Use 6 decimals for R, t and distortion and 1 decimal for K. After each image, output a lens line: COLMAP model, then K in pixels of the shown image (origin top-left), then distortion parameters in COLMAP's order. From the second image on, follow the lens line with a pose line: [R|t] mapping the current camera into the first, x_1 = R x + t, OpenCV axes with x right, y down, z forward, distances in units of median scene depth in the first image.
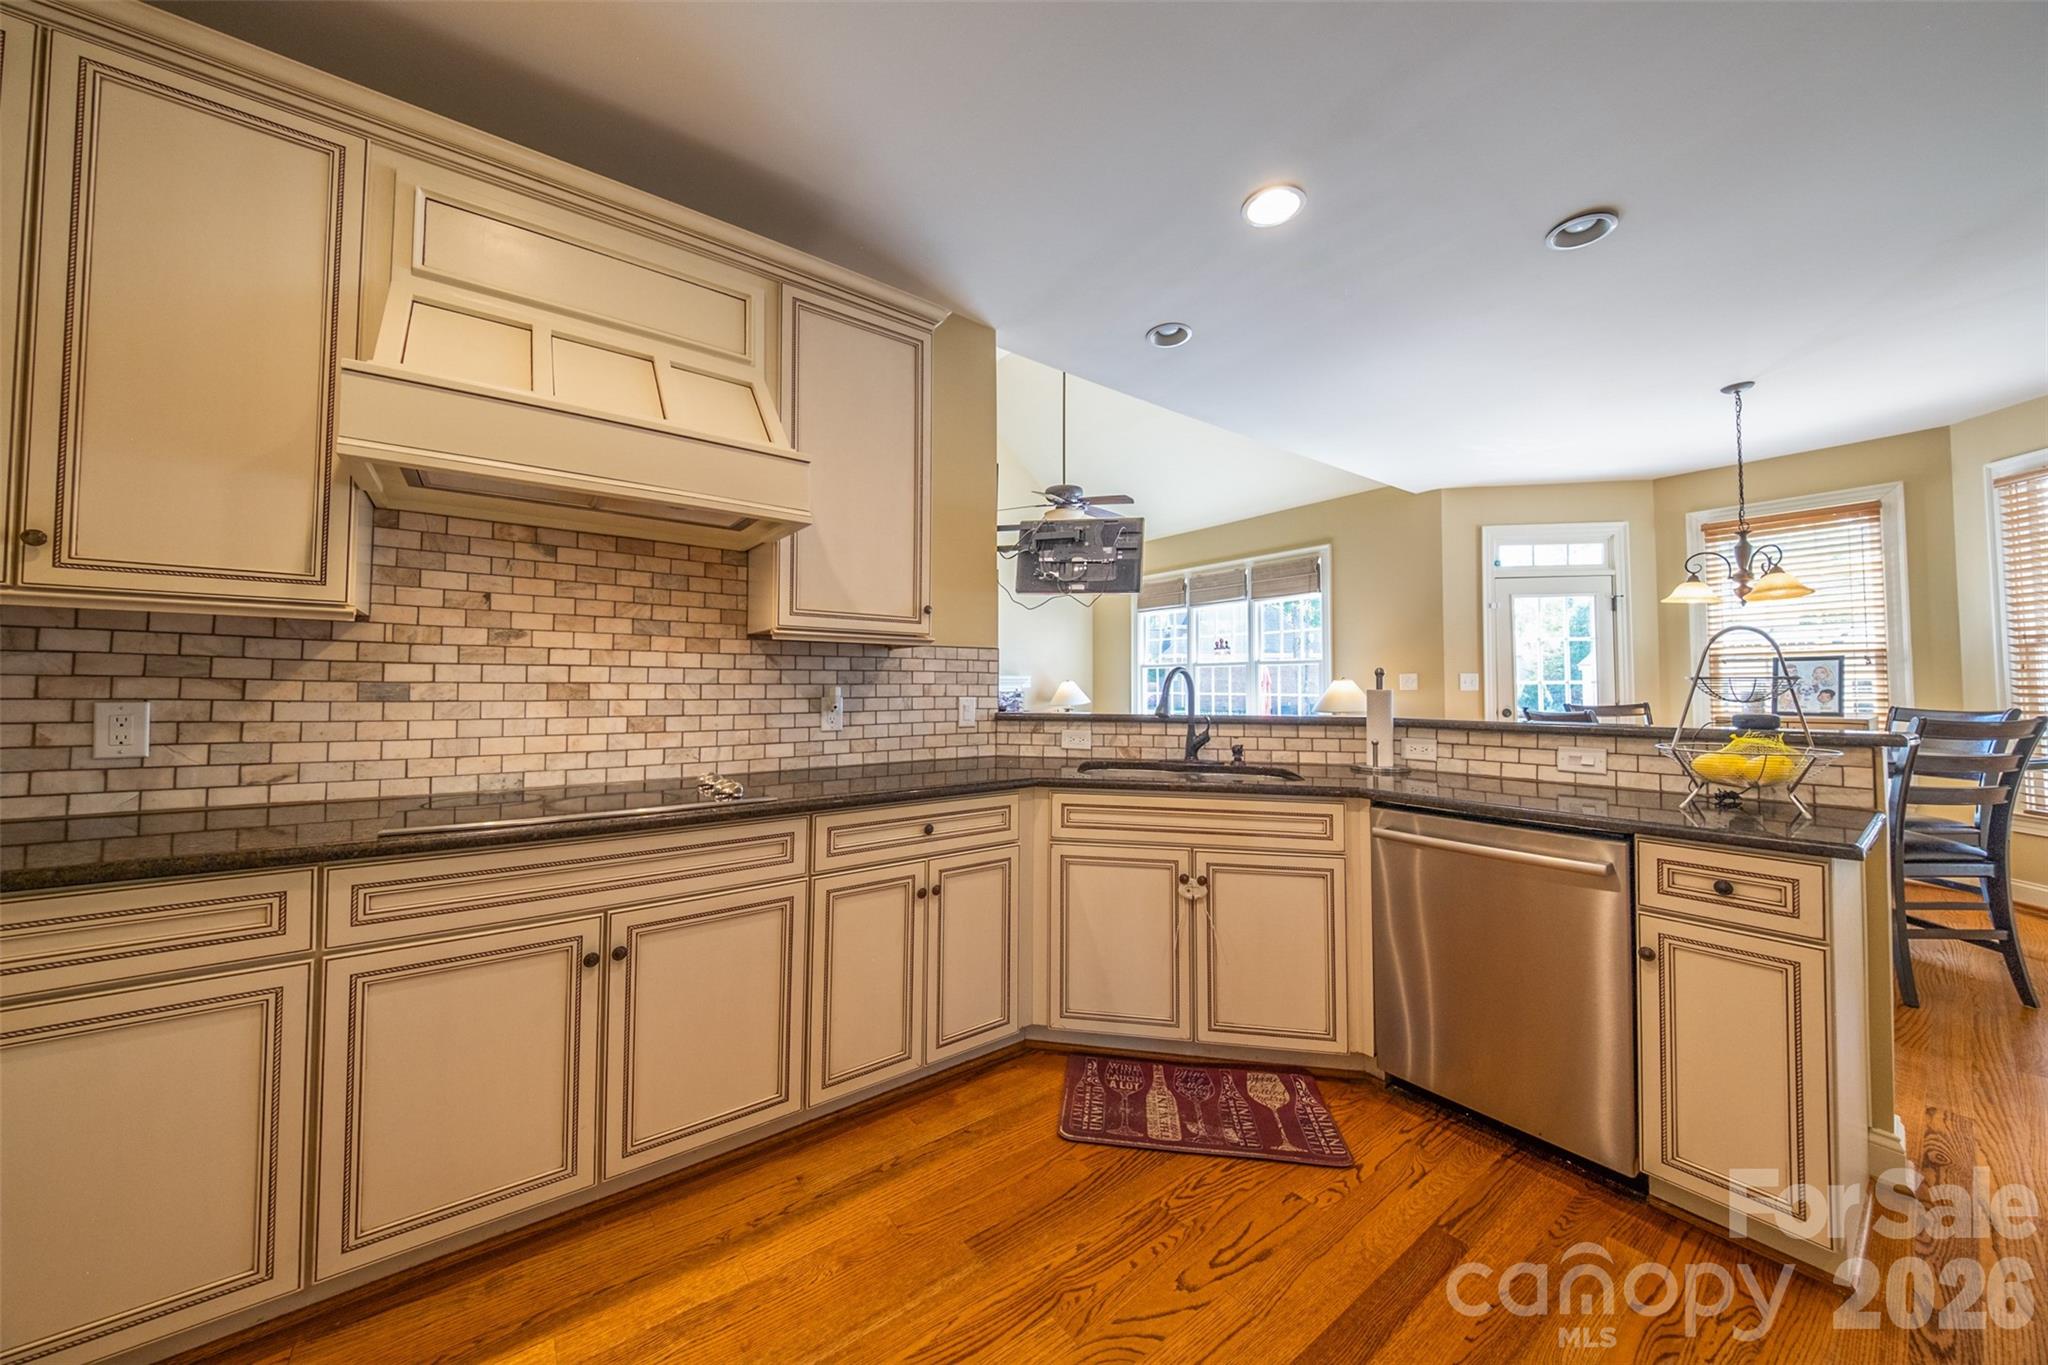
lens RADIAL K [[716.2, 0, 989.0], [0, 716.2, 654.8], [0, 0, 1]] dist [0.001398, -0.002691]
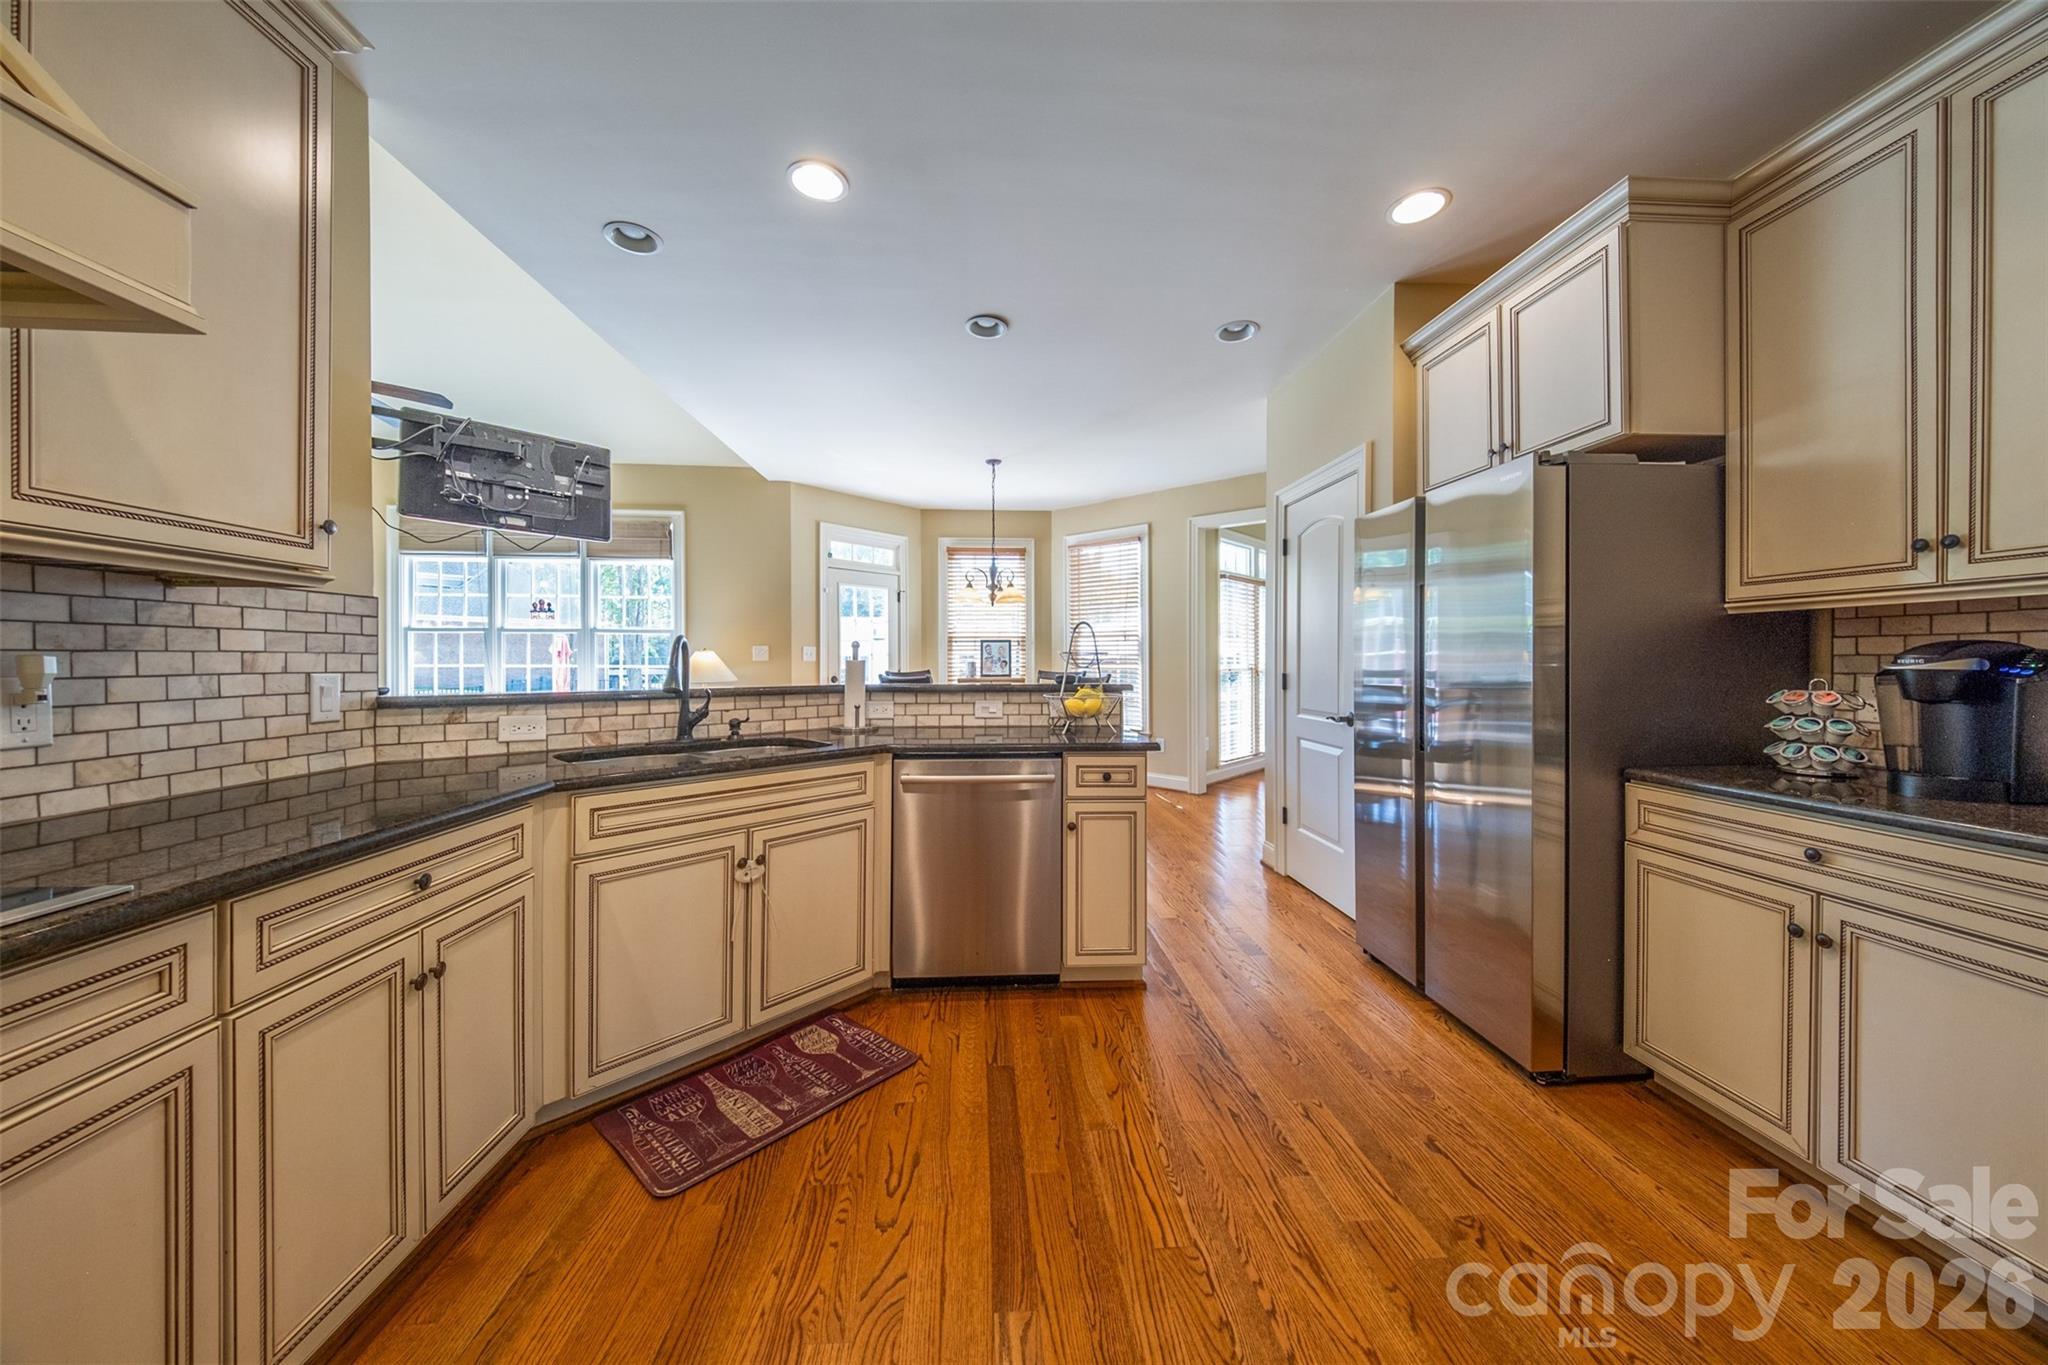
lens RADIAL K [[716.2, 0, 1048.3], [0, 716.2, 663.6], [0, 0, 1]] dist [0.001398, -0.002691]
pose [[0.497645, -0.005353, 0.867364, -0.291996], [-0.039182, 0.998821, 0.028644, 0.010071], [-0.866495, -0.048240, 0.496849, 0.175203]]
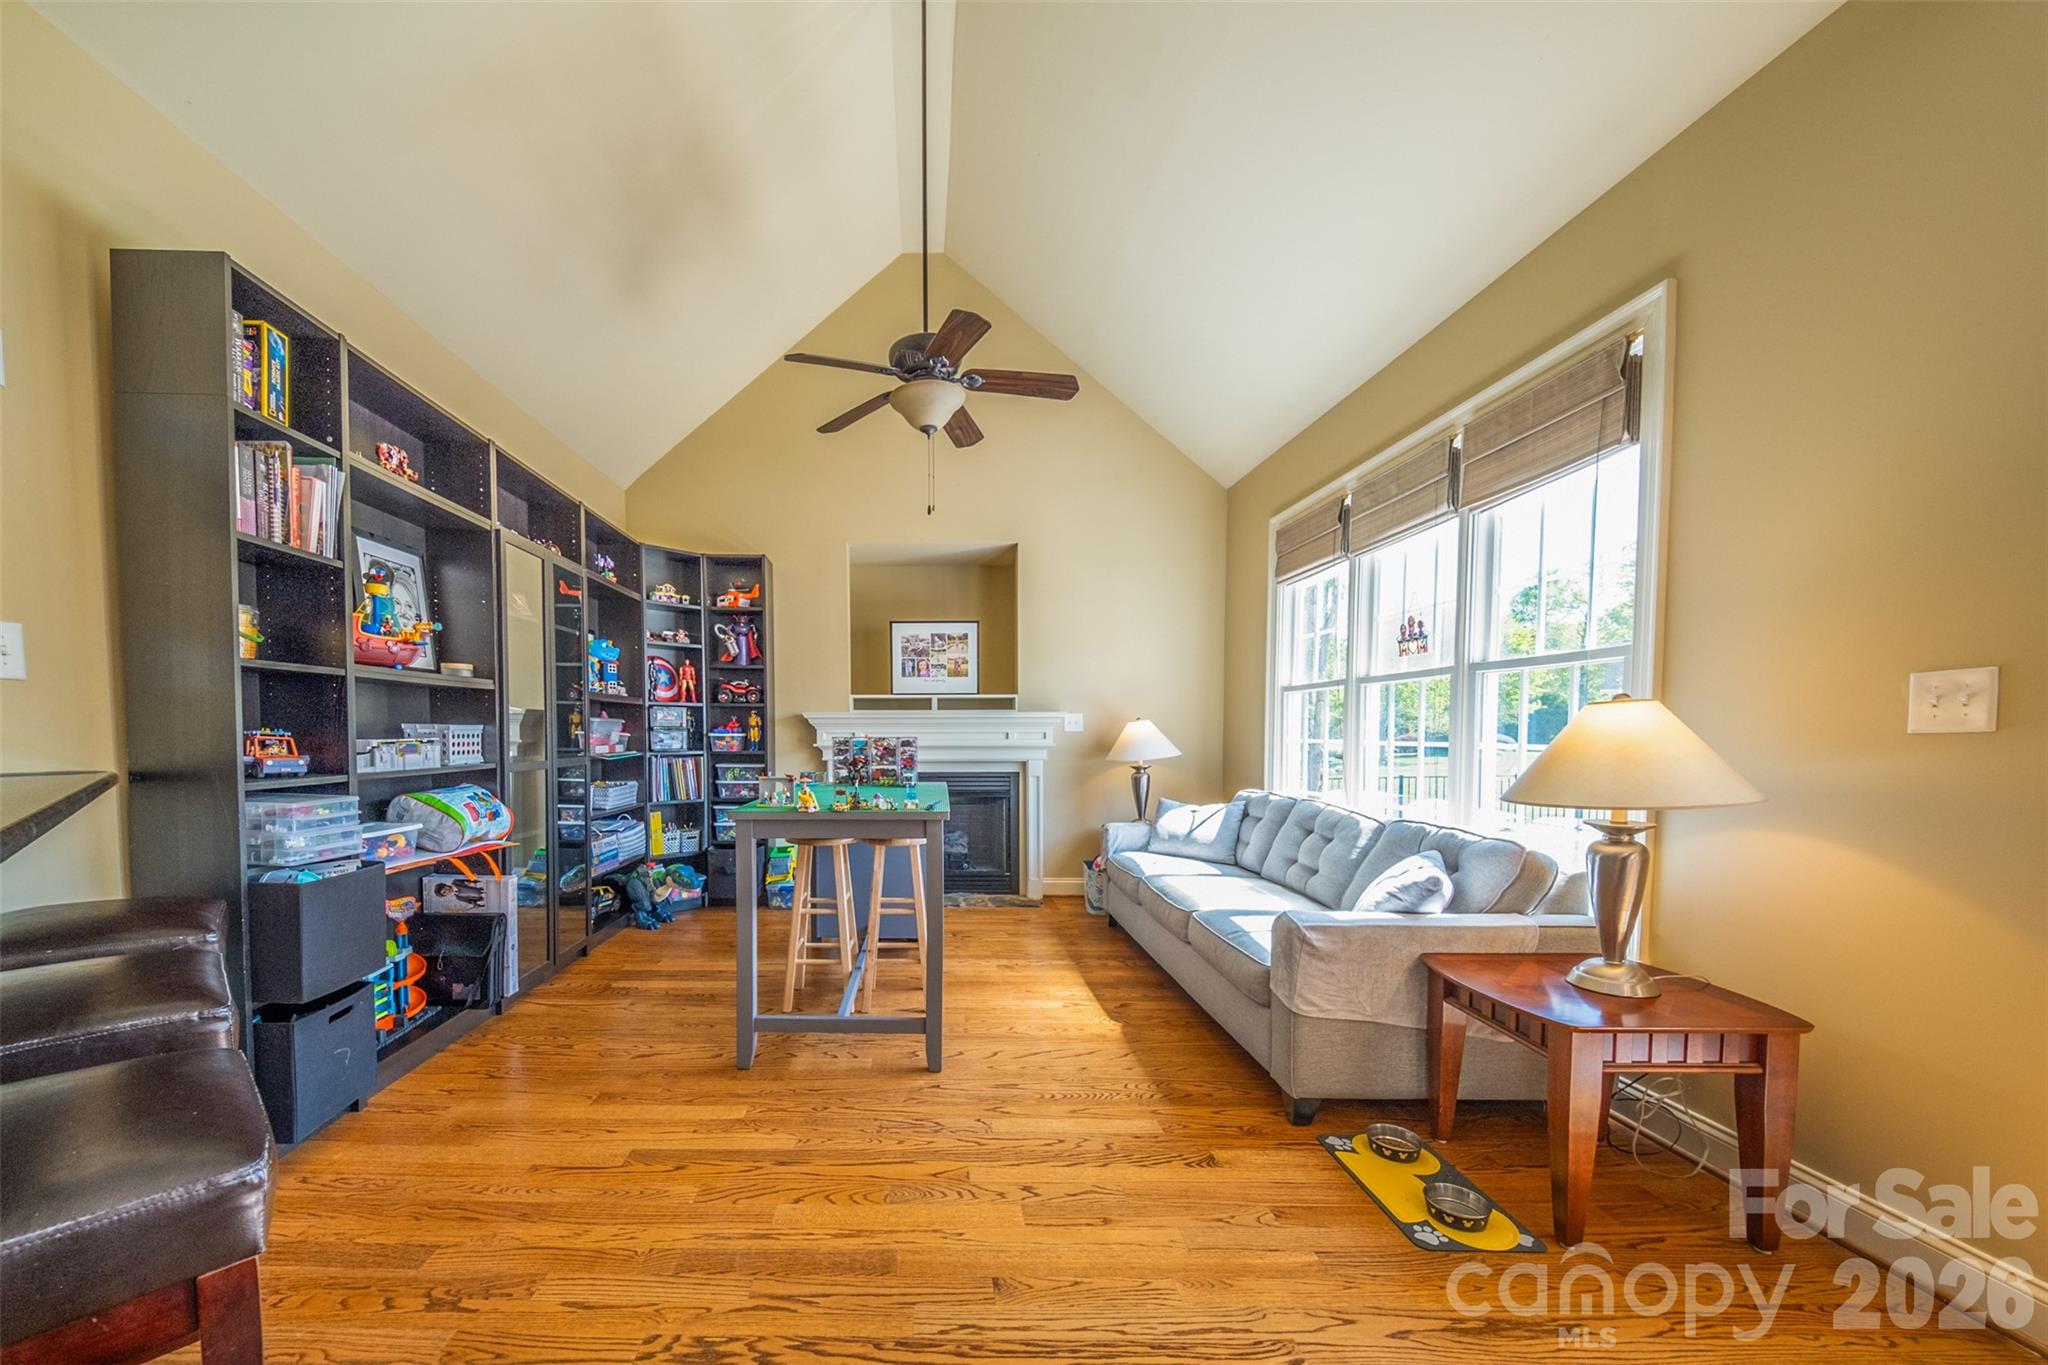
lens RADIAL K [[718.7, 0, 949.8], [0, 718.7, 765.1], [0, 0, 1]] dist [-0.009299, -0.000679]
pose [[0.831633, 0.023781, -0.554816, 0.904111], [0.026015, 0.996317, 0.081700, 0.065455], [0.554715, -0.082378, 0.827952, 1.248490]]
